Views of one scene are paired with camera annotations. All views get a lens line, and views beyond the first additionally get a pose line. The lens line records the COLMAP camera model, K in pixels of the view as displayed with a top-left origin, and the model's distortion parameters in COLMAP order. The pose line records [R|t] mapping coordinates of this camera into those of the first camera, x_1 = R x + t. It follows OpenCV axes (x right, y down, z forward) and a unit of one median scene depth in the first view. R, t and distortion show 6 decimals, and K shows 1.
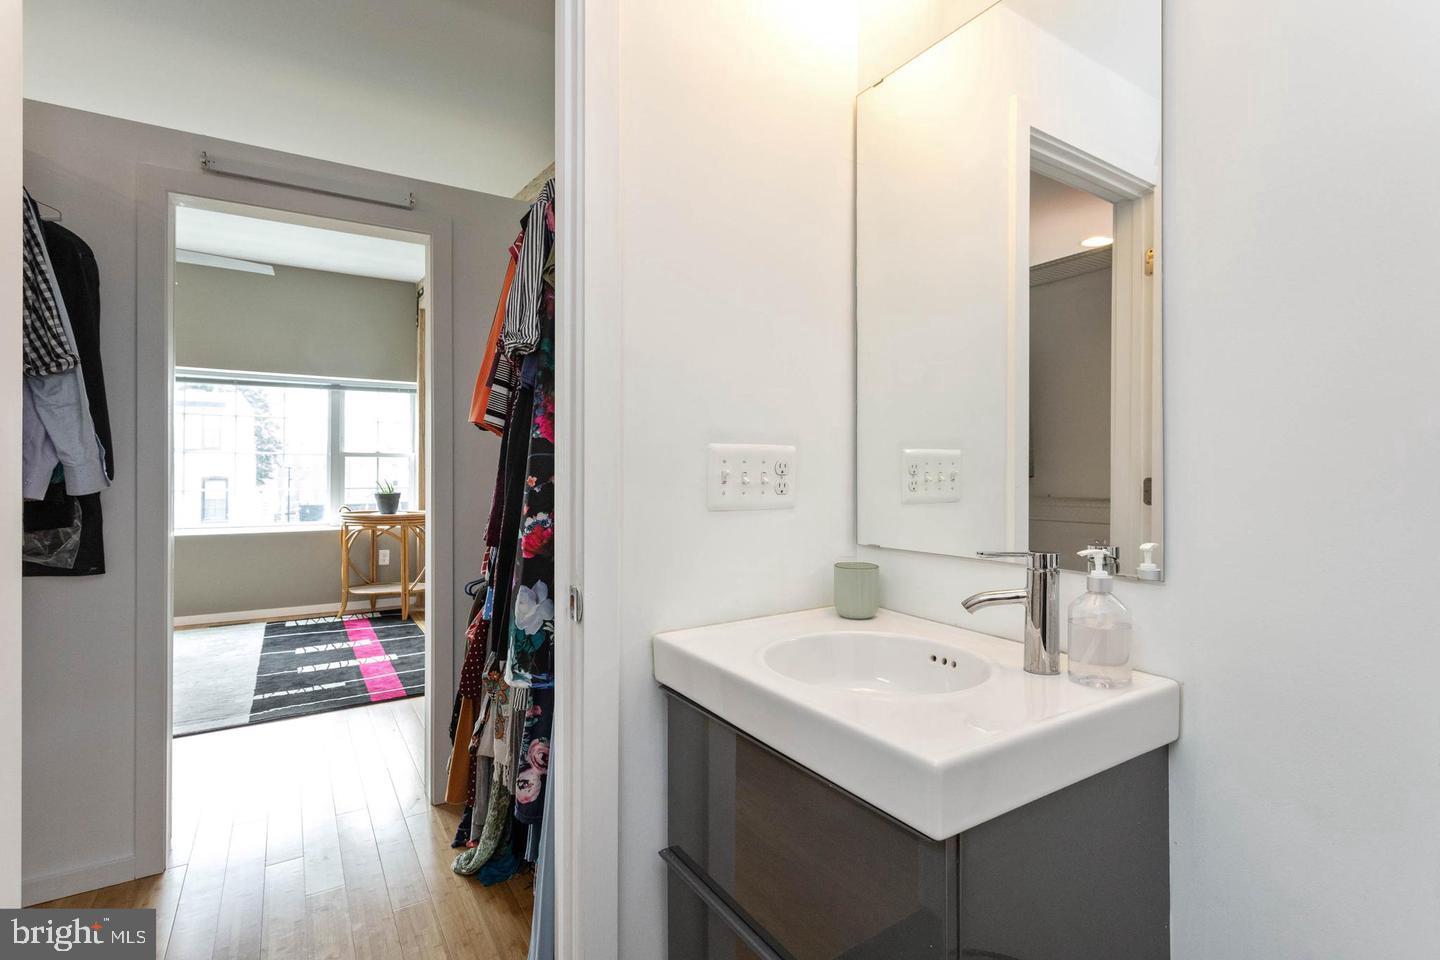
lens RADIAL K [[682.5, 0, 721.3], [0, 682.5, 474.7], [0, 0, 1]] dist [-0.002921, 0.001158]
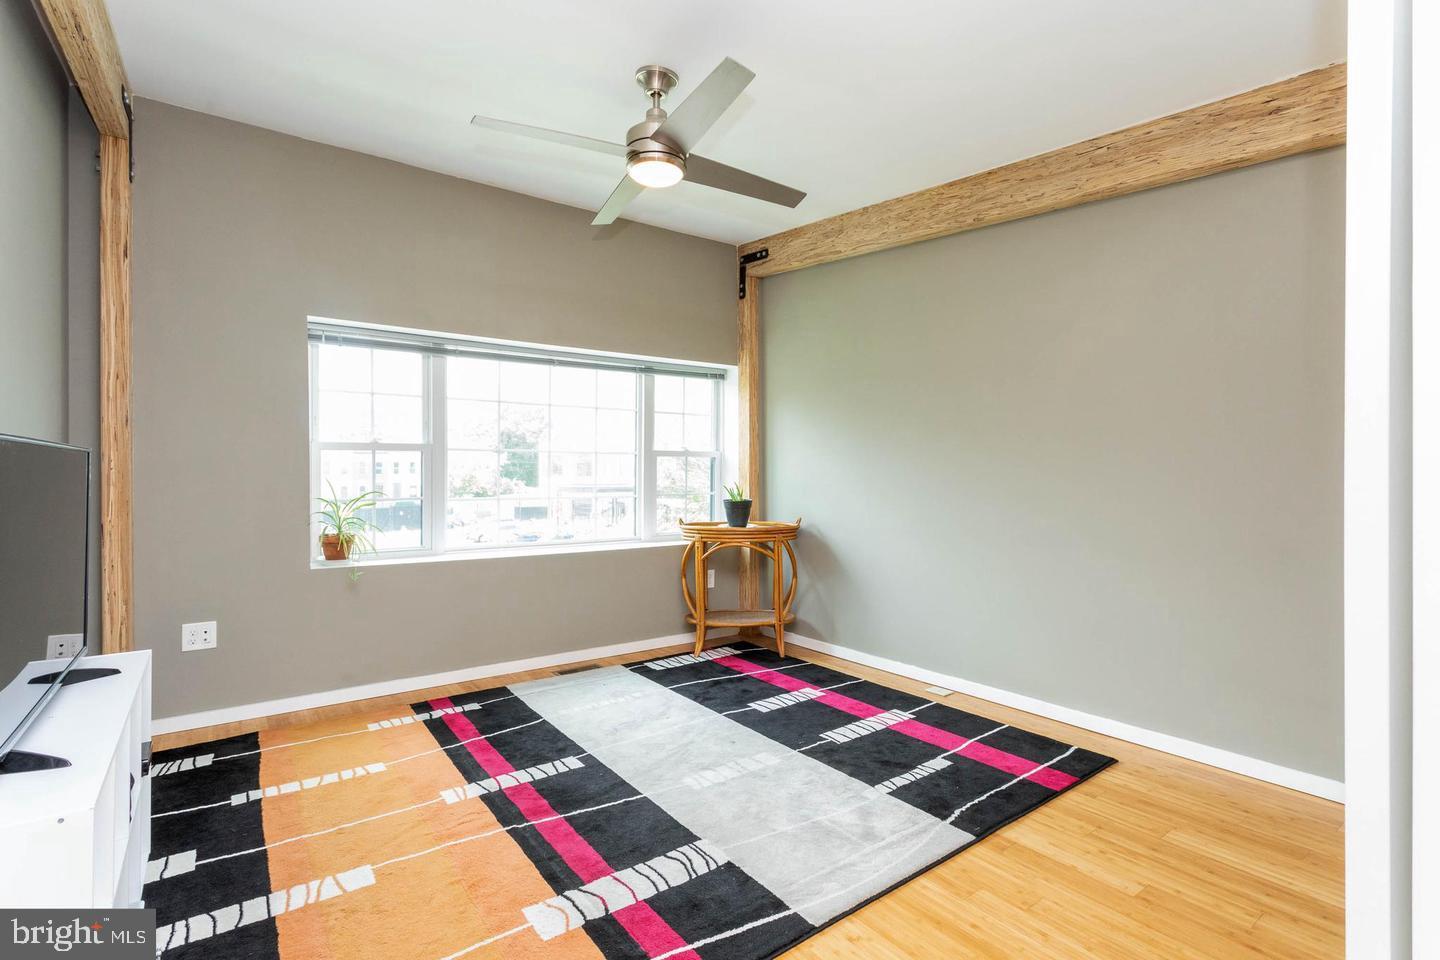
lens RADIAL K [[682.5, 0, 720.7], [0, 682.5, 480.5], [0, 0, 1]] dist [-0.002921, 0.001158]
pose [[0.998340, -0.002502, 0.057536, -0.556815], [0.003088, 0.999944, -0.010099, 0.012072], [-0.057508, 0.010260, 0.998292, 0.197137]]
